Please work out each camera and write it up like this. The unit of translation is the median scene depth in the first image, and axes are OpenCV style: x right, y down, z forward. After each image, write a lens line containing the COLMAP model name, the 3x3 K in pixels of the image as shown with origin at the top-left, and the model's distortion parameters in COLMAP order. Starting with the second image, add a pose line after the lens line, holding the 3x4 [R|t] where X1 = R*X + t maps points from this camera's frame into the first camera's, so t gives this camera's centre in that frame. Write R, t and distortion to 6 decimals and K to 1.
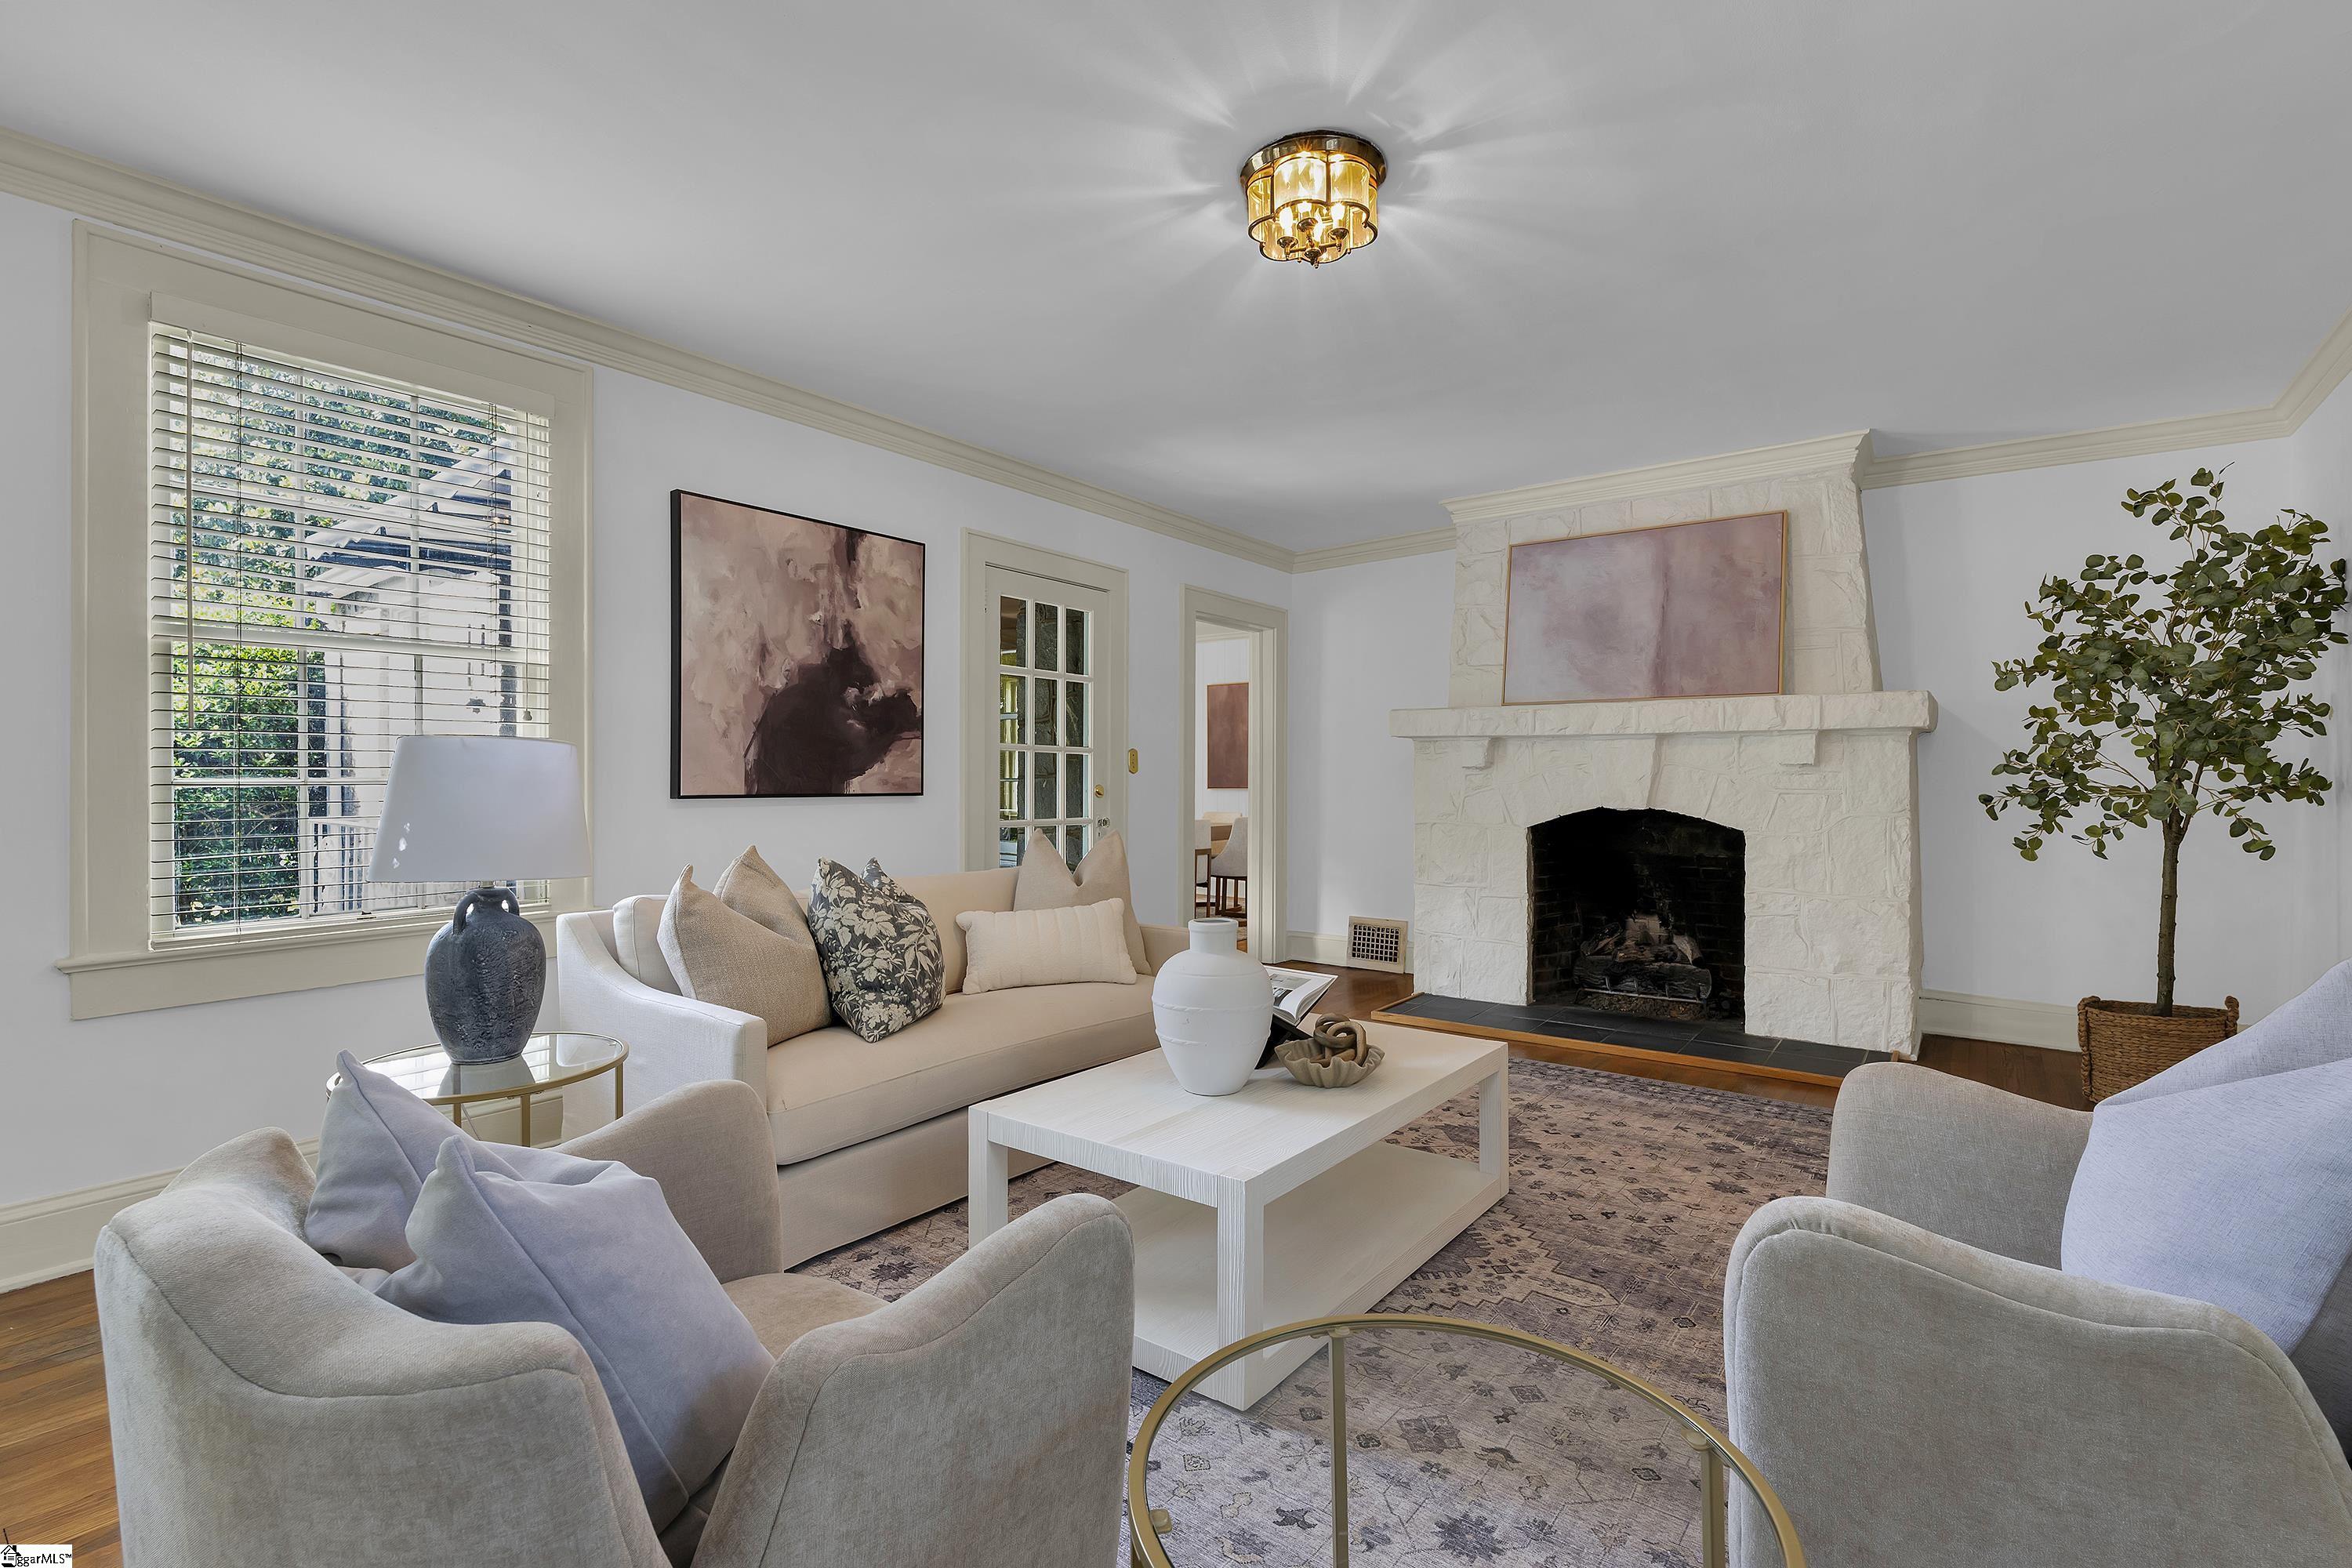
lens RADIAL K [[1075.2, 0, 1160.4], [0, 1075.2, 779.0], [0, 0, 1]] dist [-0.000934, -0.000302]
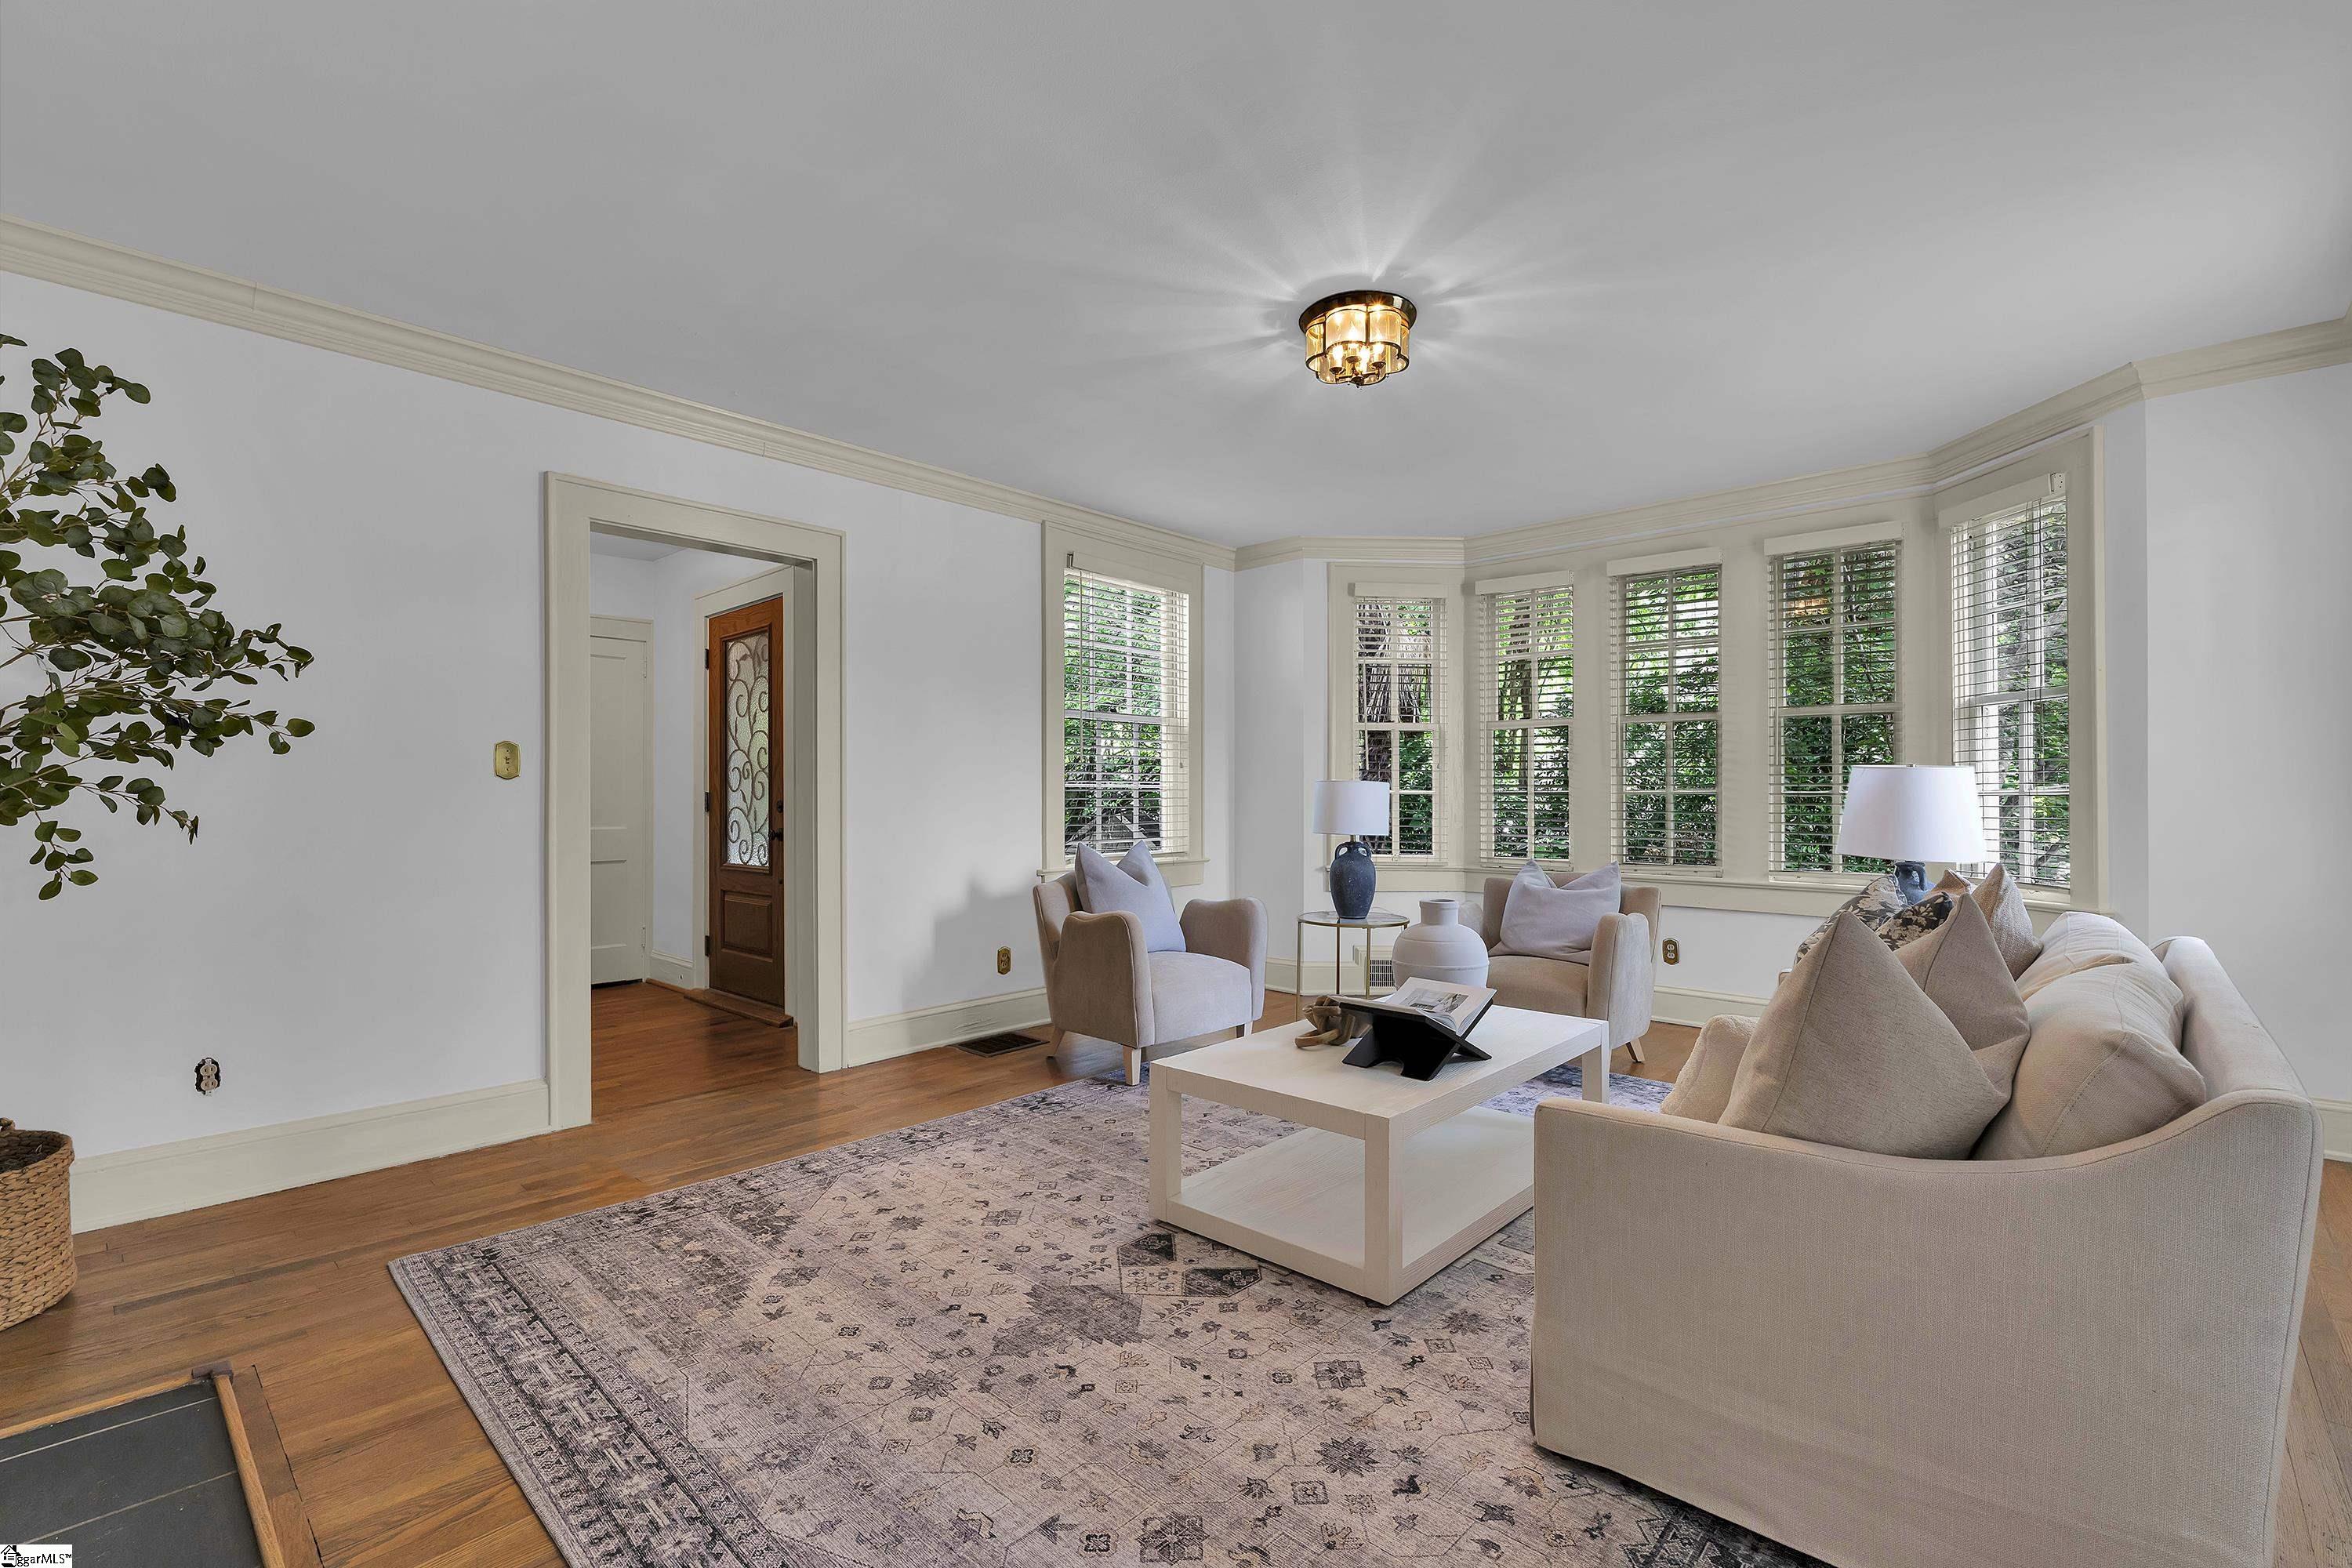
lens RADIAL K [[1025.9, 0, 1152.0], [0, 1025.9, 788.8], [0, 0, 1]] dist [-0.007295, 0.000268]
pose [[-0.994724, 0.003224, 0.102537, 0.149062], [0.001965, 0.999921, -0.012383, 0.007075], [-0.102569, -0.012116, -0.994652, 1.270400]]
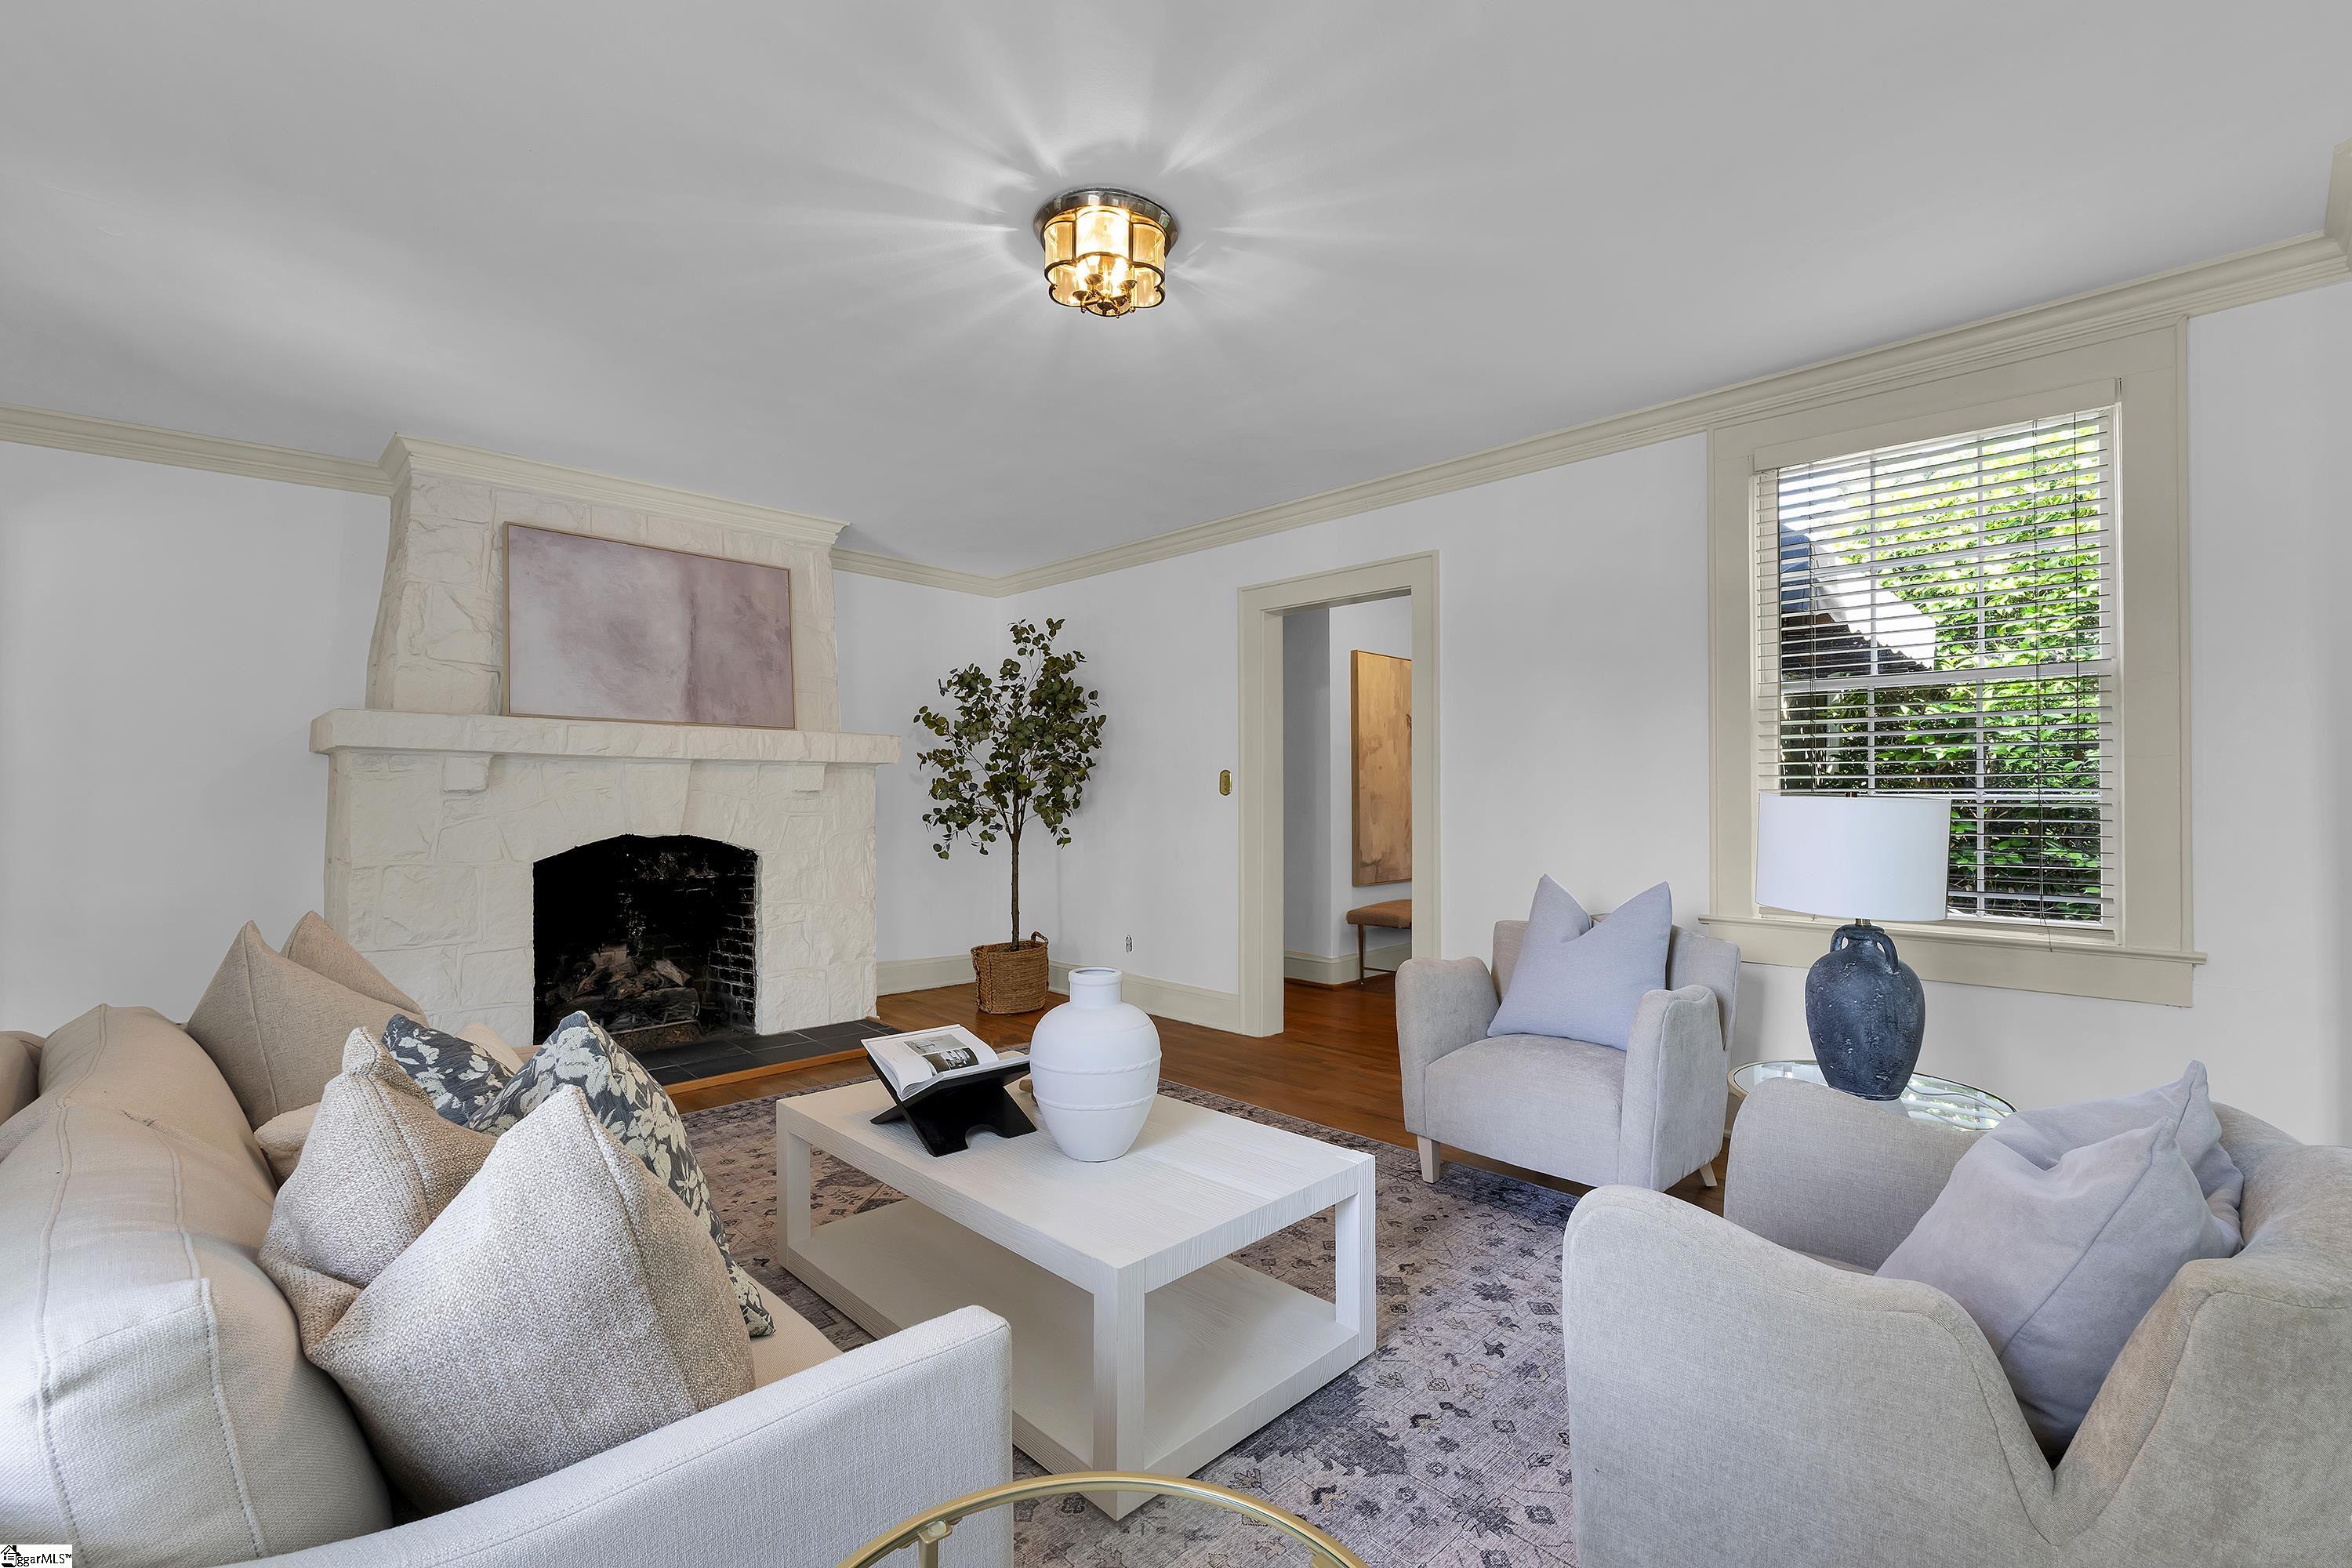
lens RADIAL K [[1025.9, 0, 1199.1], [0, 1025.9, 779.6], [0, 0, 1]] dist [-0.007295, 0.000268]
pose [[0.122408, 0.012763, 0.992398, -0.463440], [-0.002141, 0.999918, -0.012596, -0.013047], [-0.992478, -0.000583, 0.122425, 0.450577]]
